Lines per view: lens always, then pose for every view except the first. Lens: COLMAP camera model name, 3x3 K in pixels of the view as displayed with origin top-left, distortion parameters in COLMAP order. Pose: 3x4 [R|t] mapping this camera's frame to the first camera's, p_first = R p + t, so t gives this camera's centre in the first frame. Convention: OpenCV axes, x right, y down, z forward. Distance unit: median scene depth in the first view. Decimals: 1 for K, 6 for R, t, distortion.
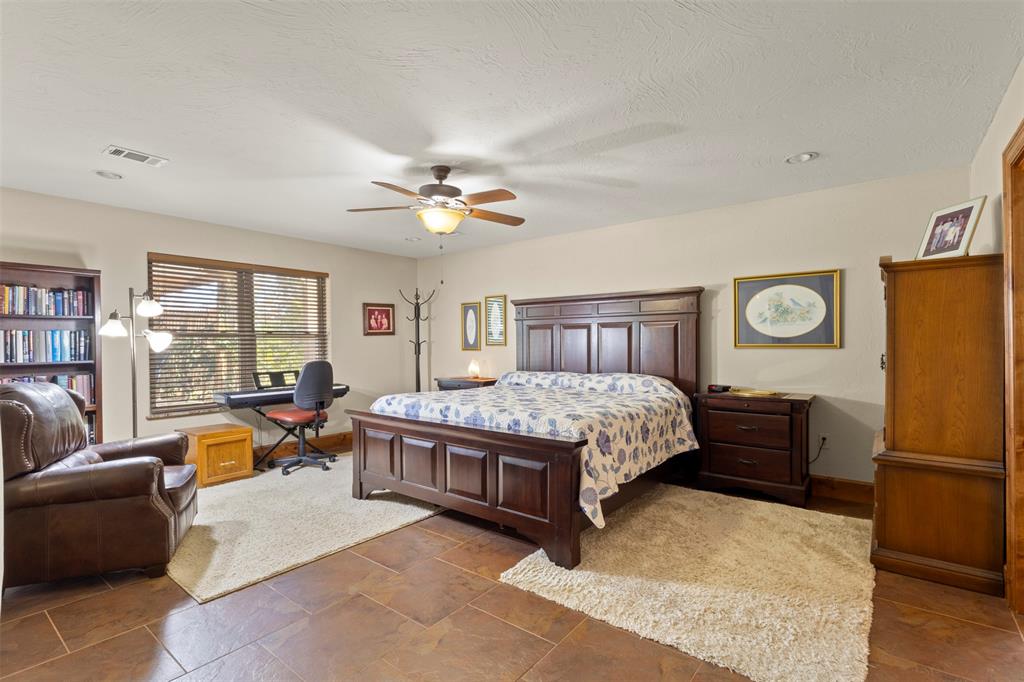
lens RADIAL K [[476.6, 0, 511.1], [0, 476.6, 344.0], [0, 0, 1]] dist [-0.001740, 0.002633]
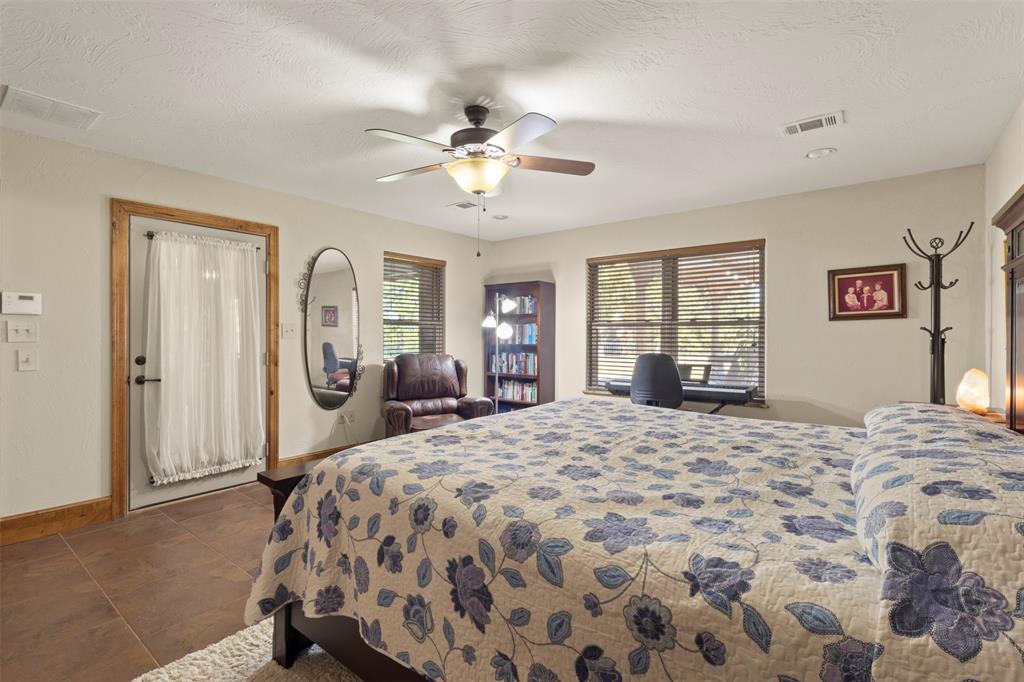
lens RADIAL K [[476.6, 0, 512.1], [0, 476.6, 339.7], [0, 0, 1]] dist [-0.001740, 0.002633]
pose [[0.002726, 0.016730, -0.999856, 0.340371], [-0.000905, 0.999860, 0.016728, -0.001786], [0.999996, 0.000859, 0.002740, 0.558033]]
